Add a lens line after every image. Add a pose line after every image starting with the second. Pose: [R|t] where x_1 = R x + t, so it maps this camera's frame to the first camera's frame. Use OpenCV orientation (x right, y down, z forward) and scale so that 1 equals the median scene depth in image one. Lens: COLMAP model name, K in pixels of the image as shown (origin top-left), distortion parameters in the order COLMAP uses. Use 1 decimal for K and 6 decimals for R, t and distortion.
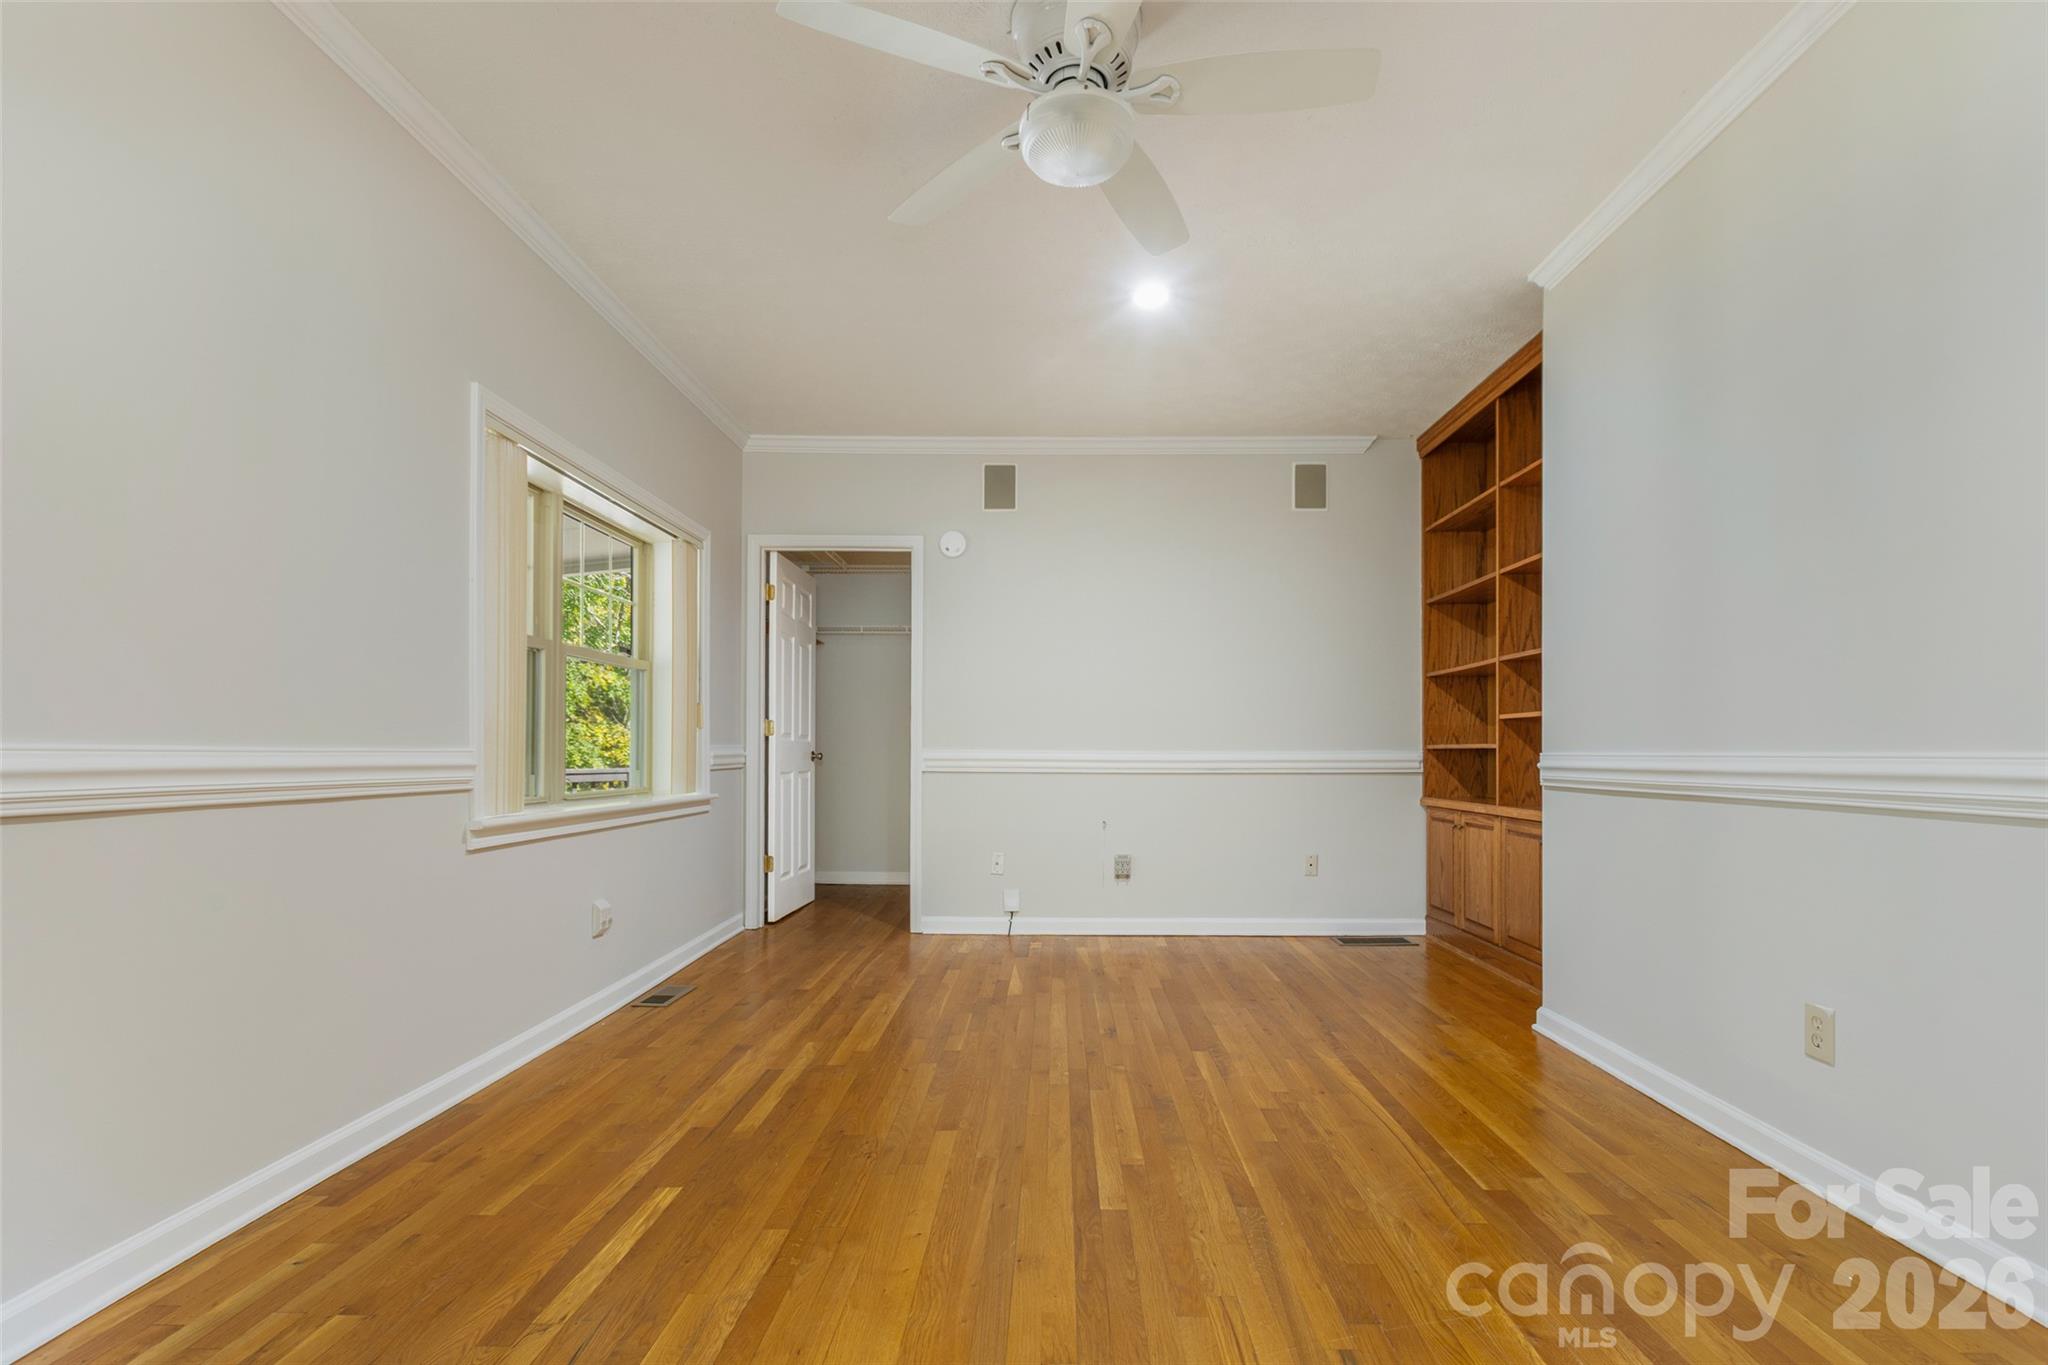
lens RADIAL K [[929.9, 0, 1035.8], [0, 929.9, 732.8], [0, 0, 1]] dist [0.000075, 0.000013]
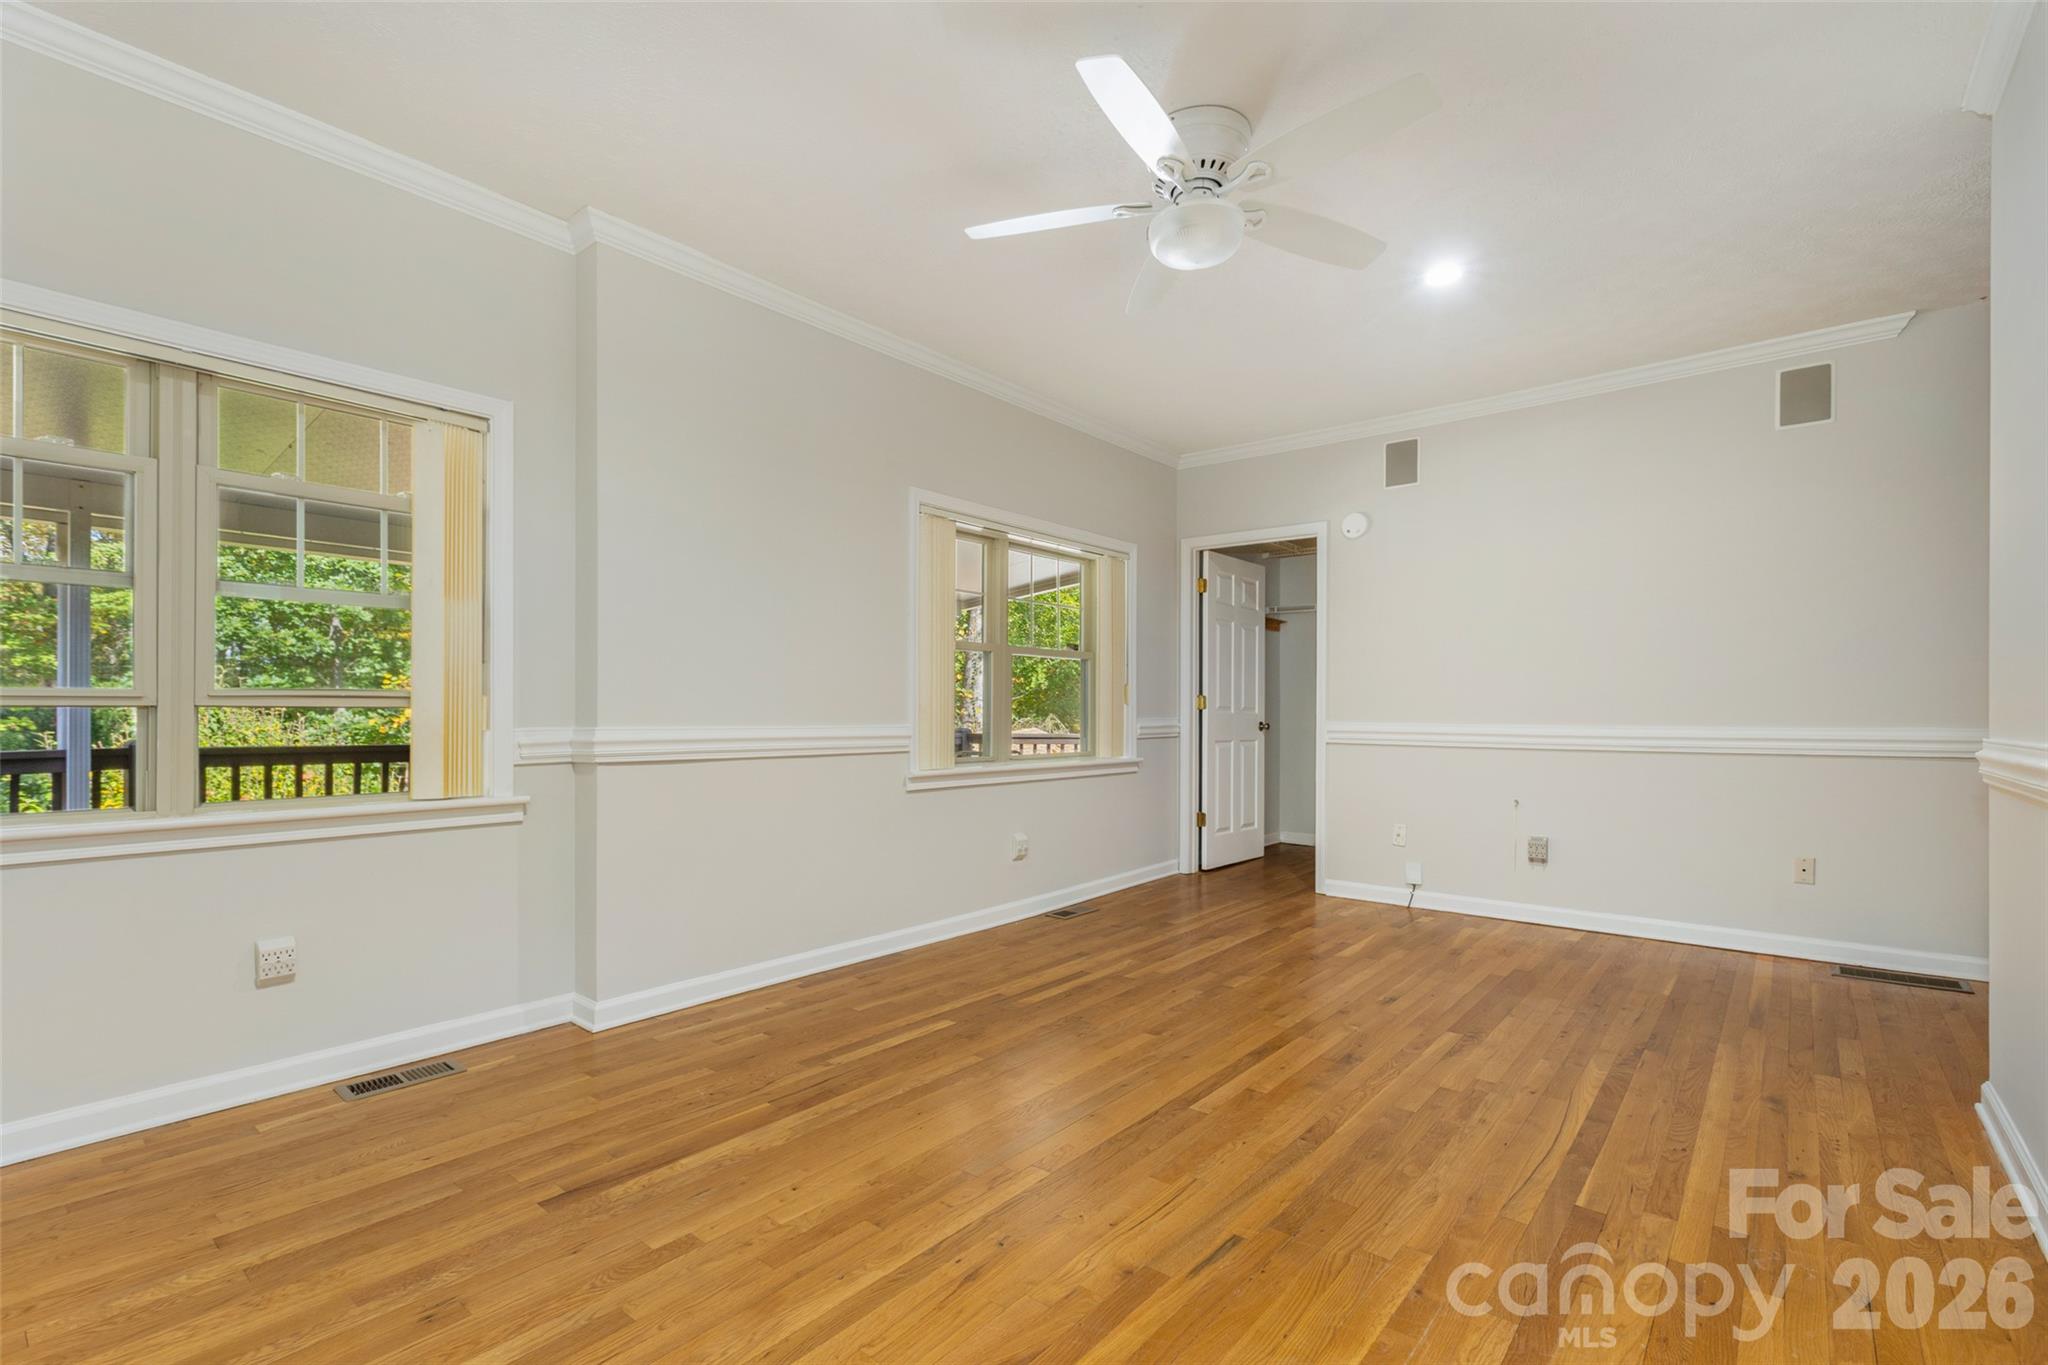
lens RADIAL K [[918.2, 0, 1024.0], [0, 918.2, 682.5], [0, 0, 1]] dist [-0.000013, 0.000419]
pose [[0.777267, -0.020988, -0.628821, 0.415010], [0.012512, 0.999761, -0.017903, -0.019562], [0.629047, 0.006048, 0.777344, -0.053661]]
